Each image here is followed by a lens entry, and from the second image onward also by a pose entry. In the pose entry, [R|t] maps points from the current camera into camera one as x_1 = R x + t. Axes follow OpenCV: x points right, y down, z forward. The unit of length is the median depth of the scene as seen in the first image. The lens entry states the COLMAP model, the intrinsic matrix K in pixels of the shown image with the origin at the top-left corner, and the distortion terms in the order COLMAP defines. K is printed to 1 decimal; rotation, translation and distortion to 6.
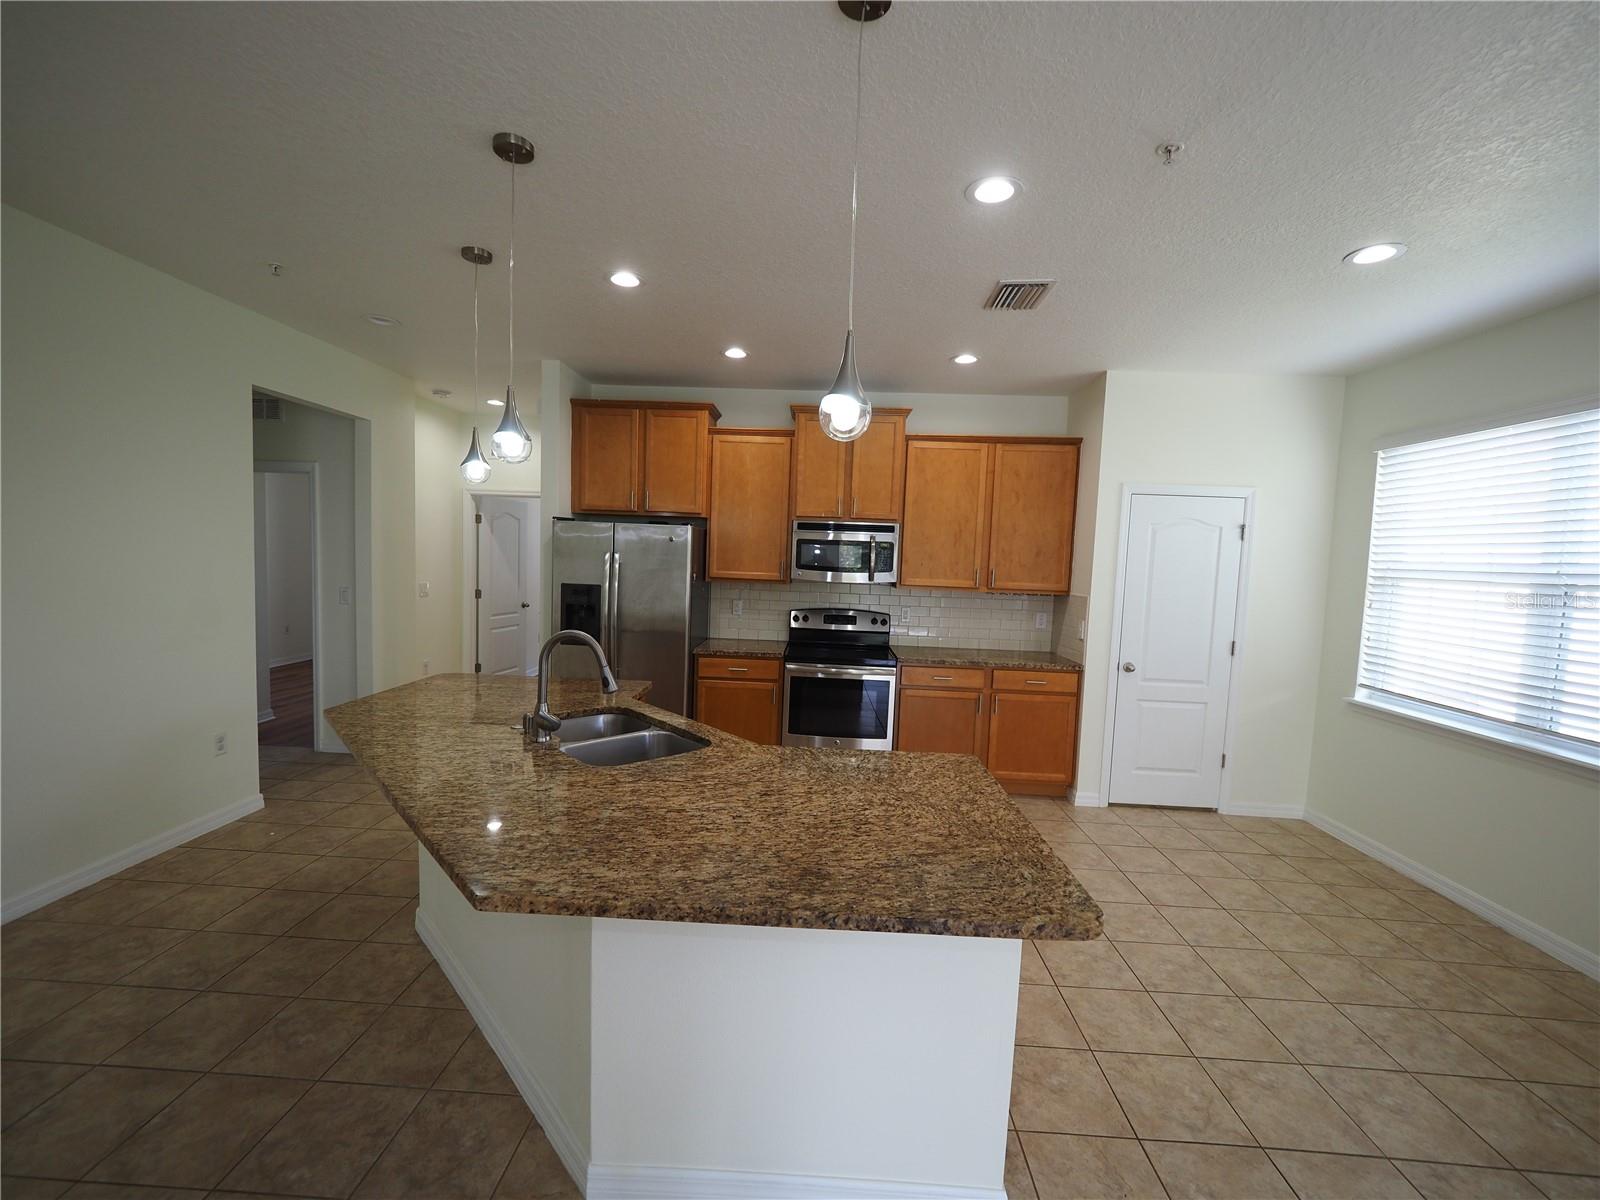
lens RADIAL K [[675.9, 0, 794.4], [0, 675.9, 606.4], [0, 0, 1]] dist [-0.011189, 0.002575]
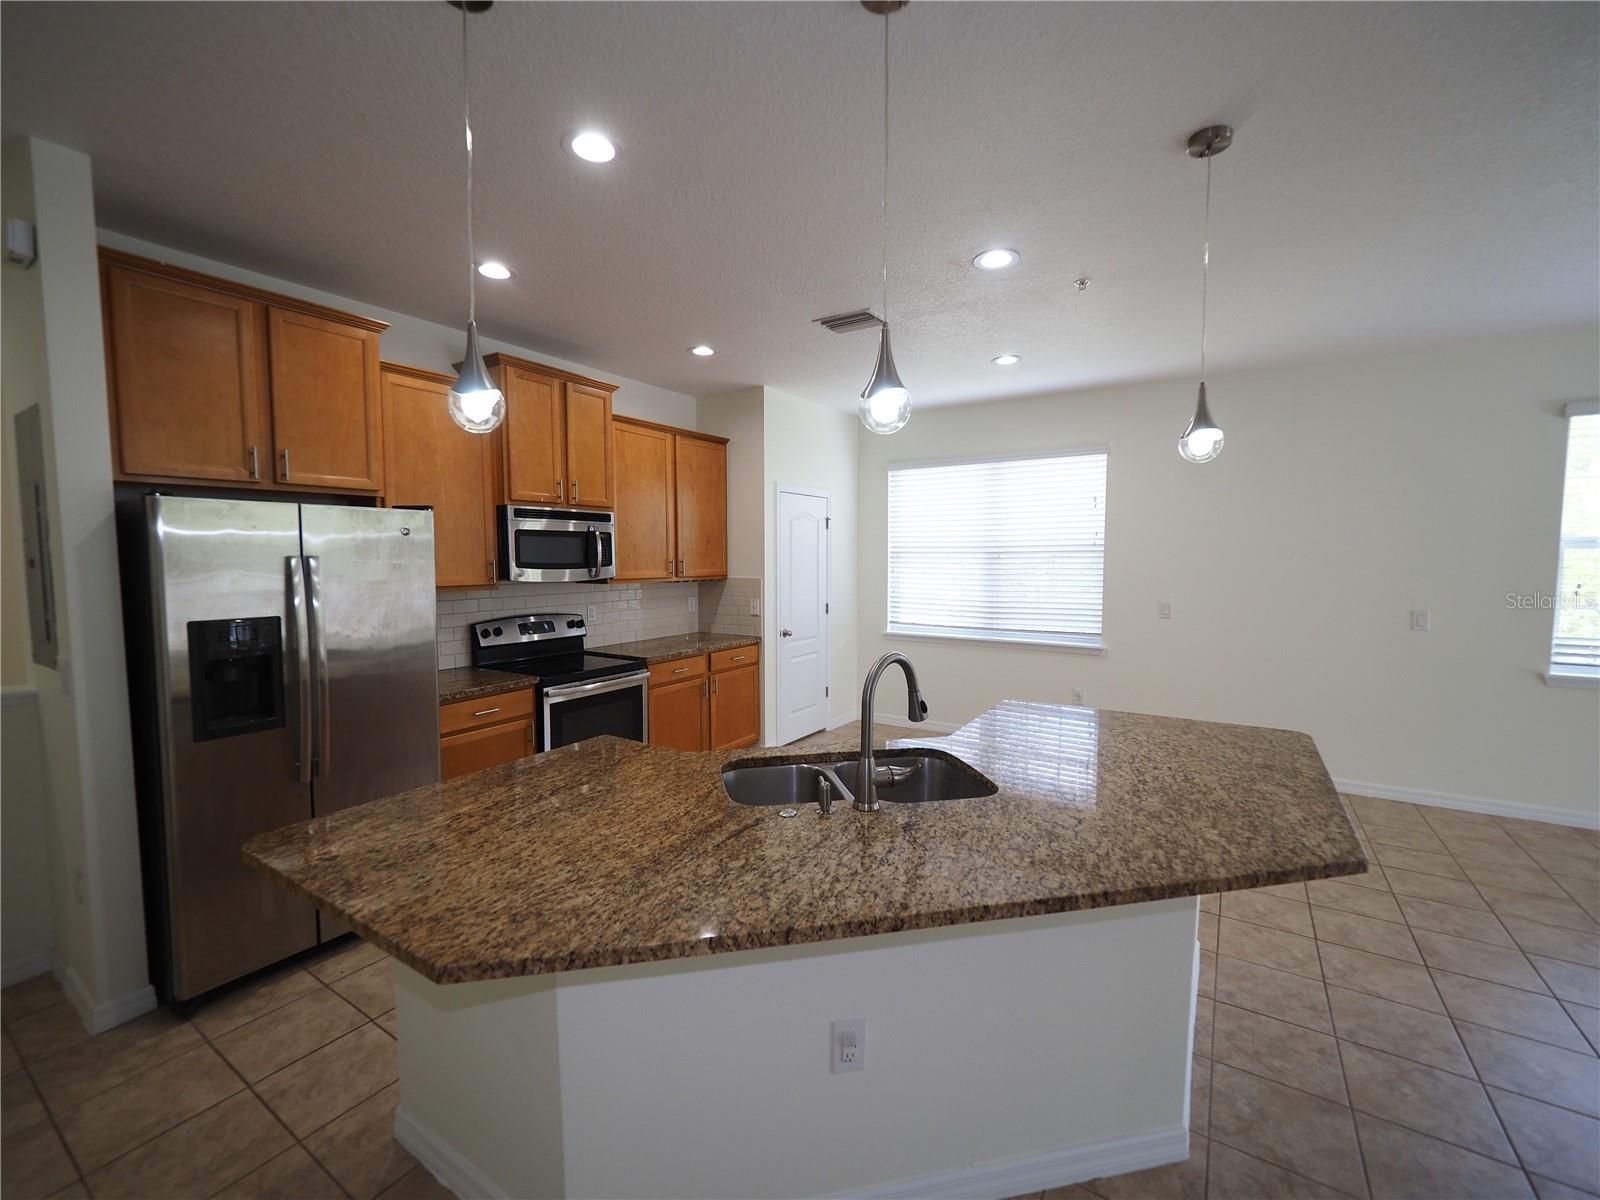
lens RADIAL K [[675.9, 0, 793.7], [0, 675.9, 602.8], [0, 0, 1]] dist [-0.011189, 0.002575]
pose [[0.510152, -0.098581, 0.854416, -0.535770], [0.083483, 0.994395, 0.064886, -0.042385], [-0.856023, 0.038227, 0.515522, 0.351607]]
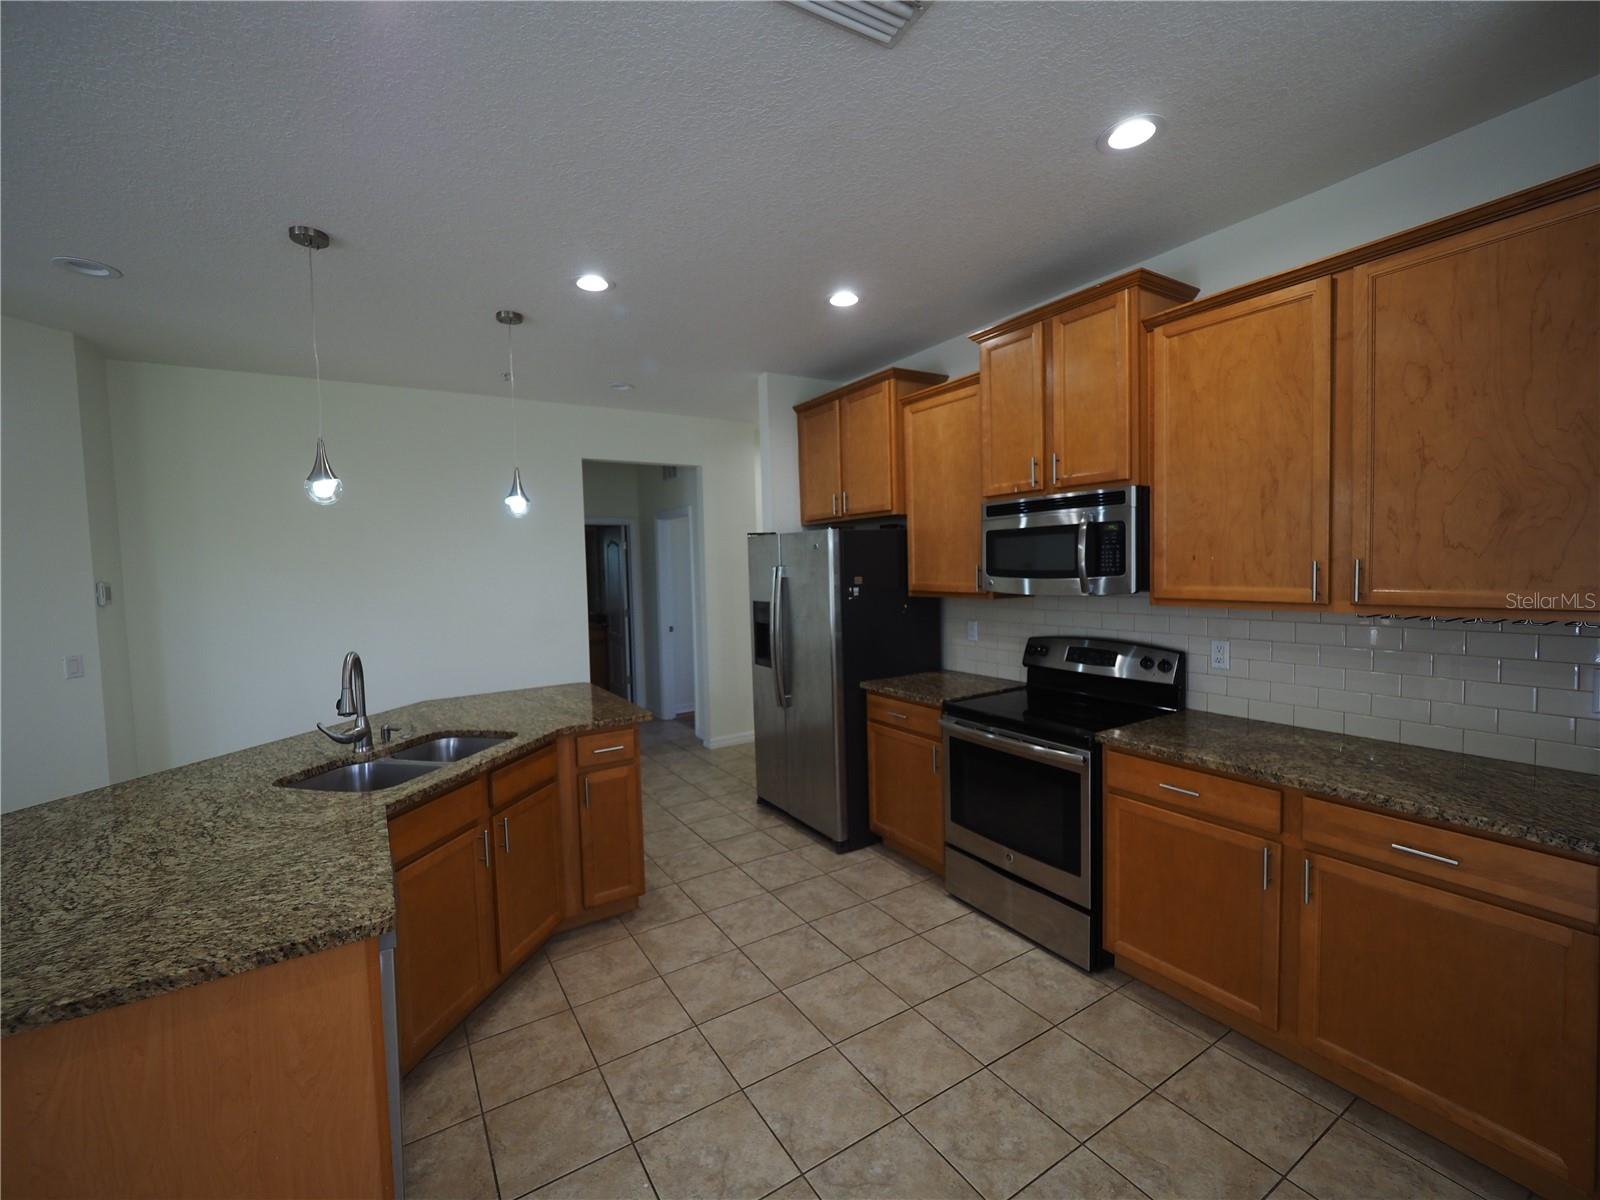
lens RADIAL K [[675.9, 0, 788.3], [0, 675.9, 597.0], [0, 0, 1]] dist [-0.011189, 0.002575]
pose [[0.558205, -0.011815, -0.829619, 0.476408], [-0.012805, 0.999657, -0.022852, -0.018321], [0.829605, 0.023379, 0.557862, 0.496827]]
